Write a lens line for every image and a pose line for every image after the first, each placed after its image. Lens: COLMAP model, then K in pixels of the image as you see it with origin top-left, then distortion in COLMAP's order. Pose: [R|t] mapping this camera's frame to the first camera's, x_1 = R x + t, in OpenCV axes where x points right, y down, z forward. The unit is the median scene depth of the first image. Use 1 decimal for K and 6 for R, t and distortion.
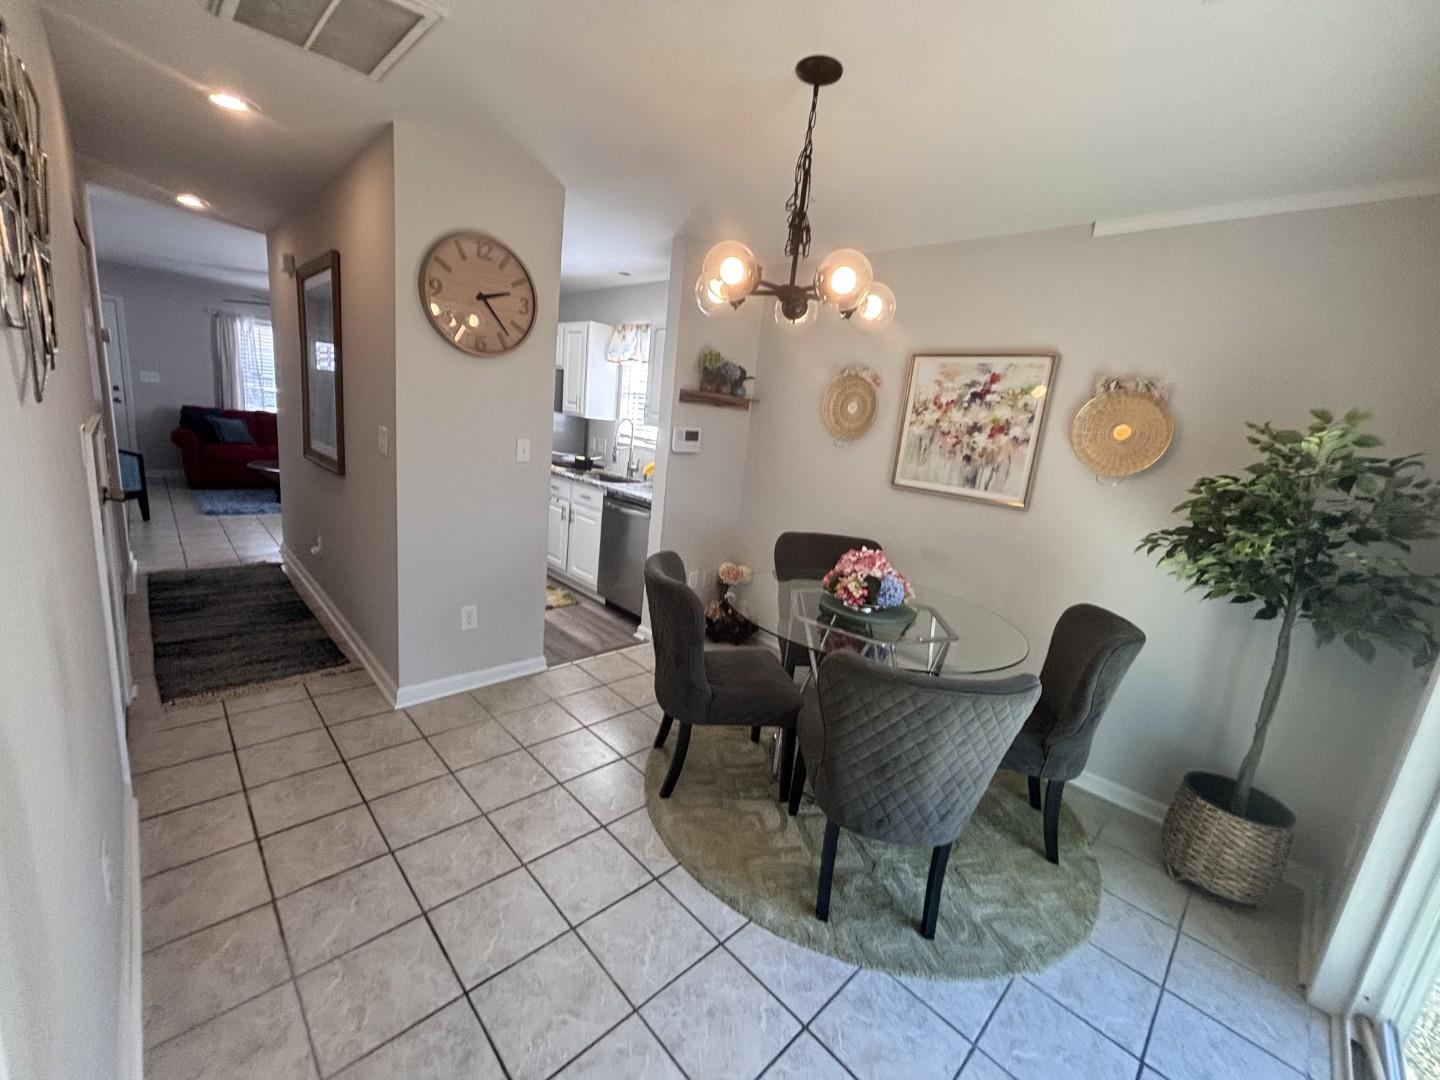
lens RADIAL K [[577.0, 0, 726.1], [0, 577.0, 530.6], [0, 0, 1]] dist [-0.001092, -0.000432]
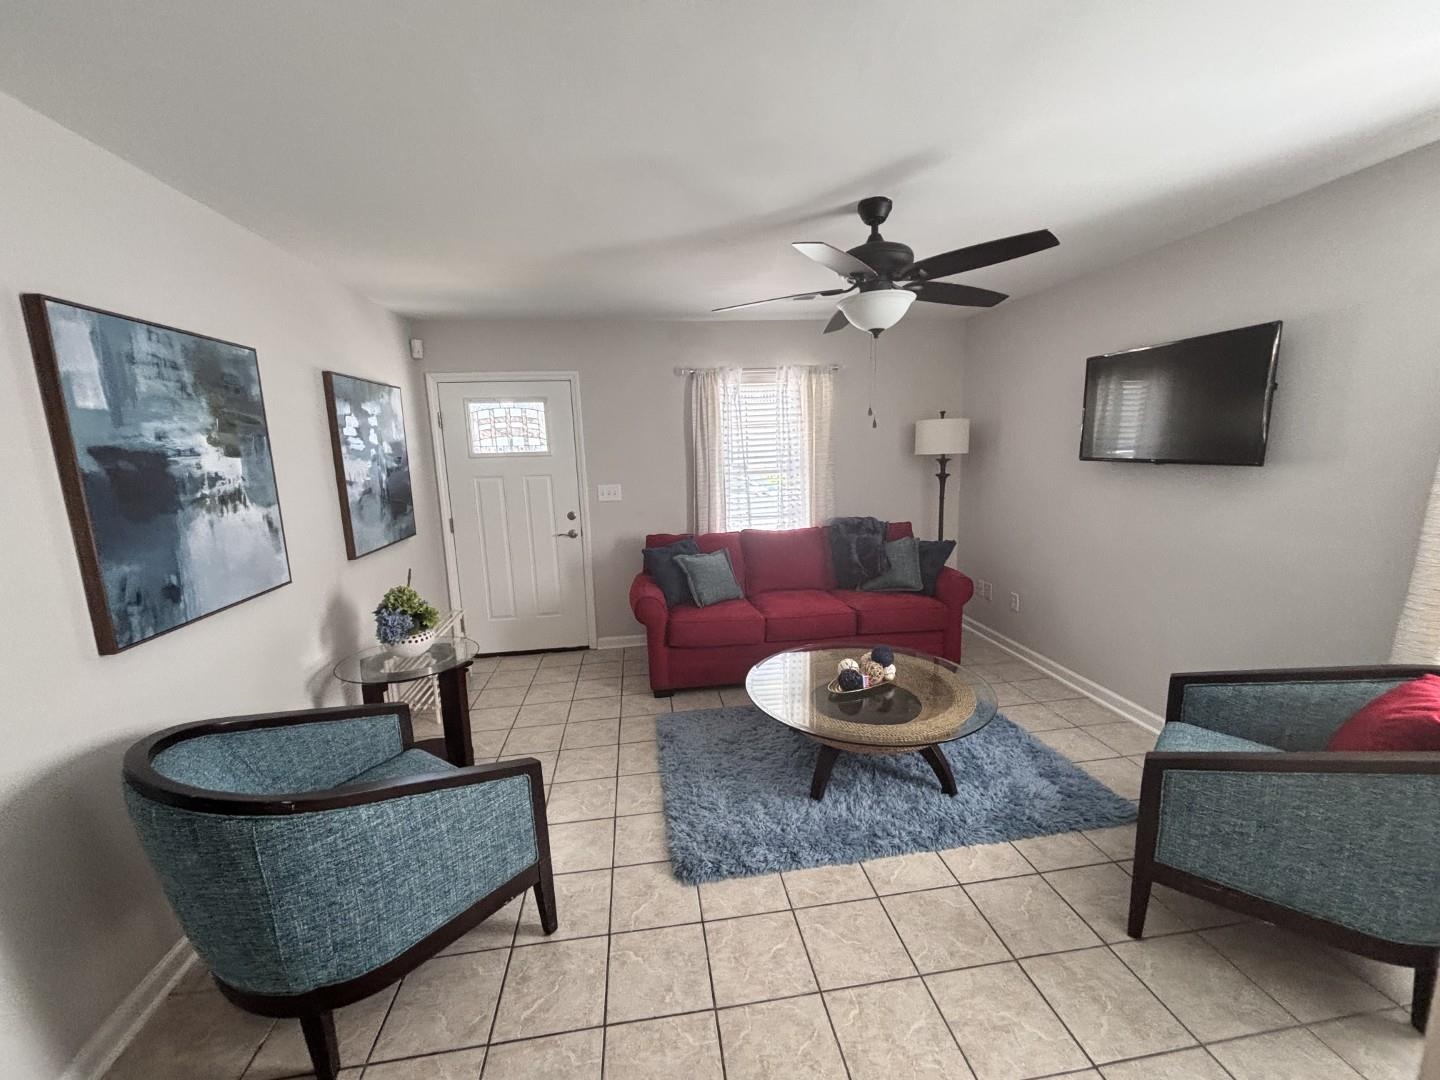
lens RADIAL K [[577.0, 0, 720.7], [0, 577.0, 541.2], [0, 0, 1]] dist [-0.001092, -0.000432]
pose [[0.797540, -0.029354, -0.602552, -1.584974], [-0.008682, 0.998154, -0.060118, -0.532447], [0.603204, 0.053177, 0.795812, 1.732693]]
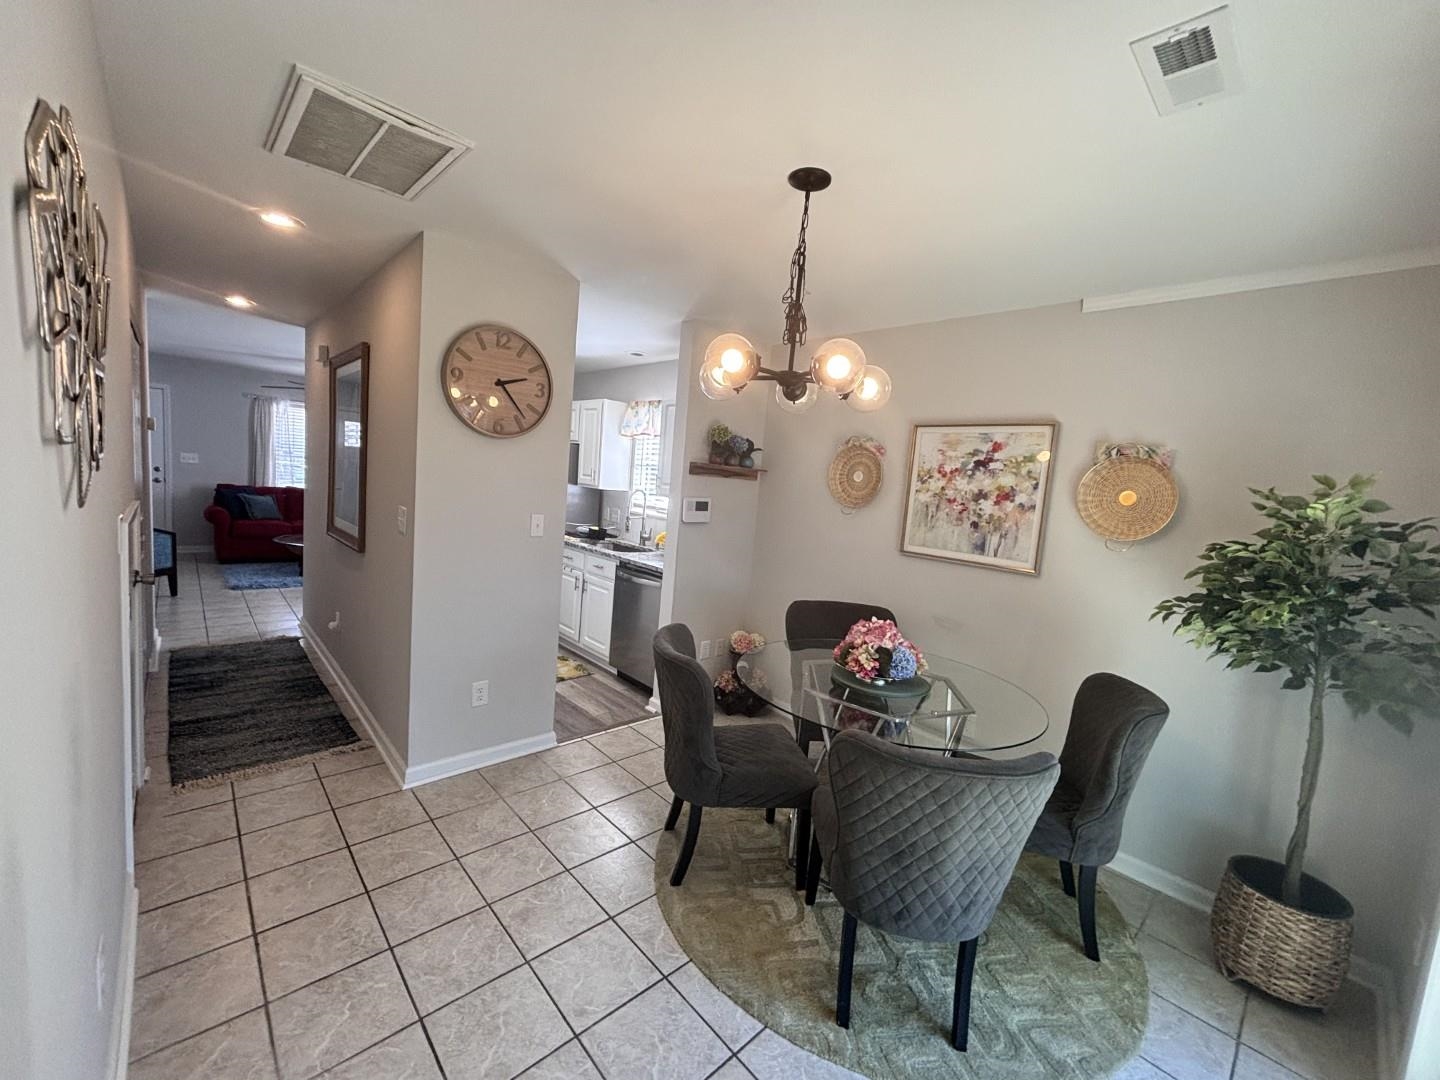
lens RADIAL K [[577.0, 0, 725.7], [0, 577.0, 531.0], [0, 0, 1]] dist [-0.001092, -0.000432]
pose [[0.999461, -0.019290, -0.026553, 0.013630], [0.016353, 0.994158, -0.106685, -0.017769], [0.028456, 0.106194, 0.993938, -0.010505]]
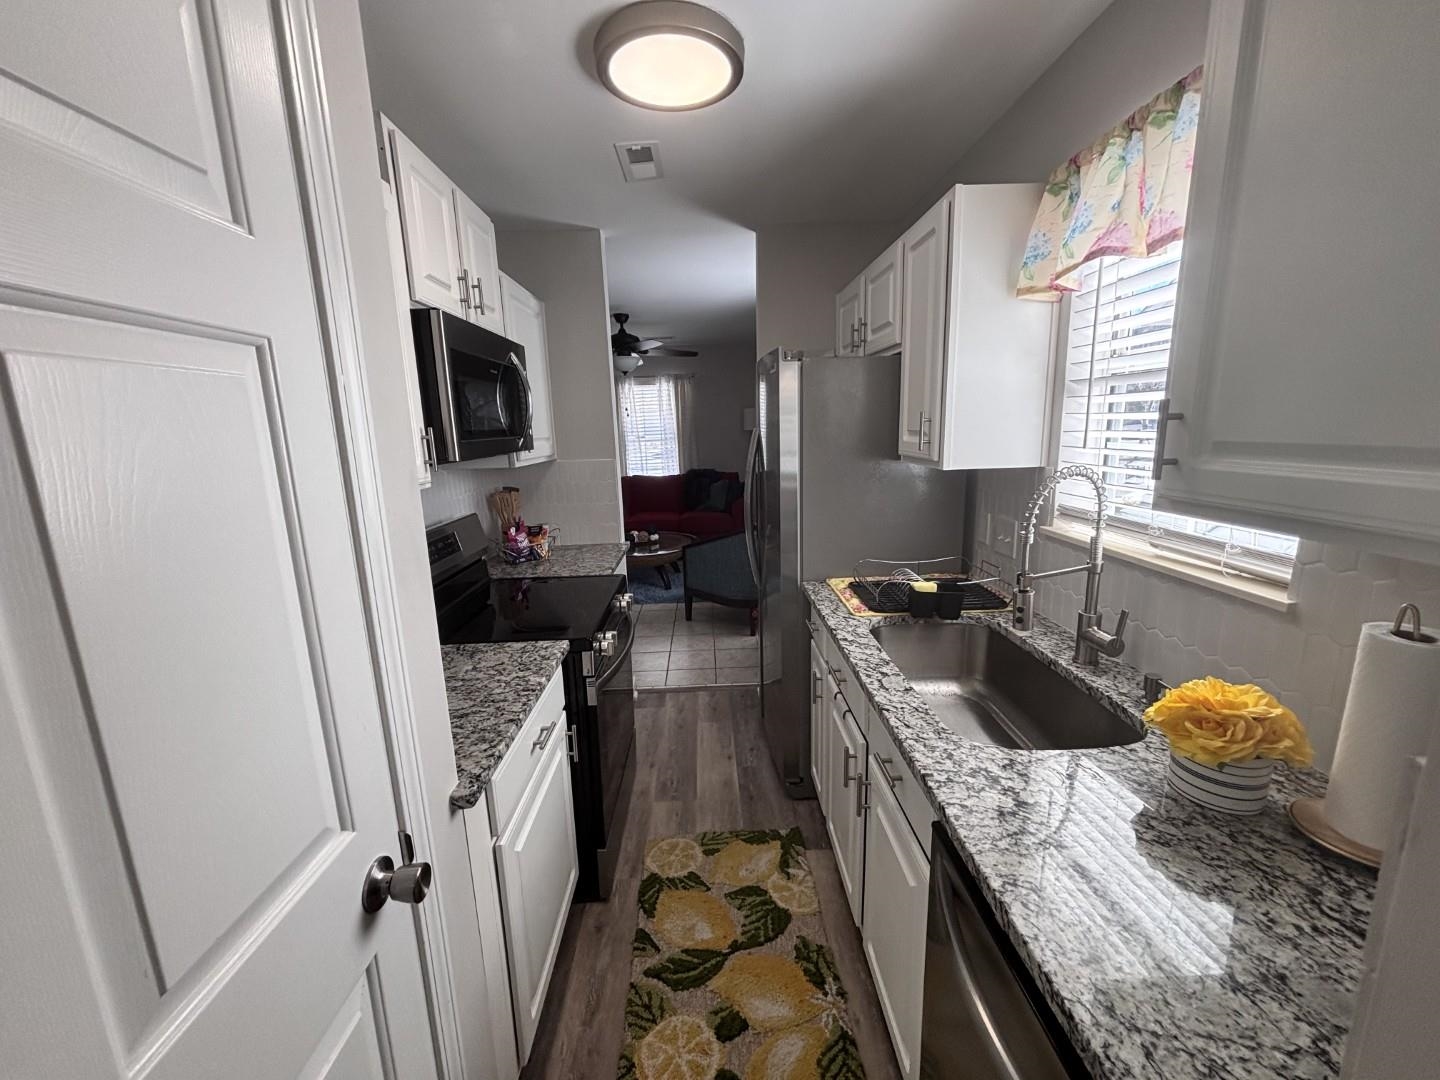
lens RADIAL K [[577.0, 0, 718.9], [0, 577.0, 541.6], [0, 0, 1]] dist [-0.001092, -0.000432]
pose [[0.718677, 0.012581, -0.695231, -0.204626], [-0.033413, 0.999306, -0.016456, -0.297541], [0.694541, 0.035056, 0.718598, 1.368418]]
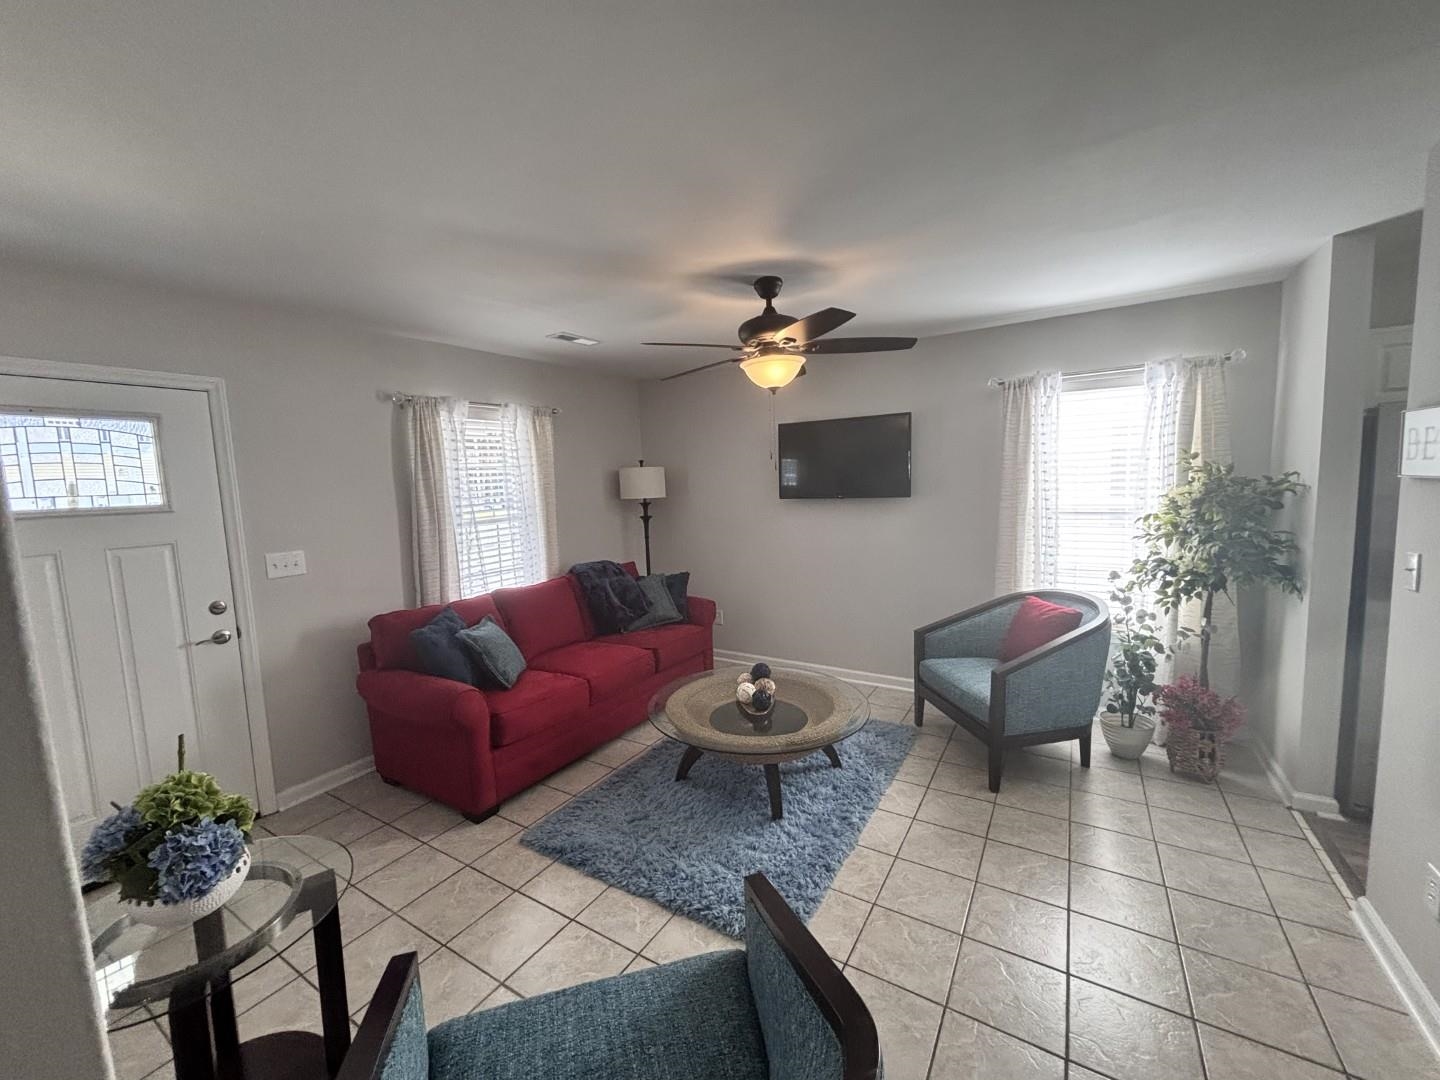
lens RADIAL K [[577.0, 0, 710.3], [0, 577.0, 542.5], [0, 0, 1]] dist [-0.001092, -0.000432]
pose [[0.961135, -0.163259, 0.222636, -2.383789], [0.182156, 0.980983, -0.067024, -0.595512], [-0.207460, 0.104974, 0.972595, 1.598966]]
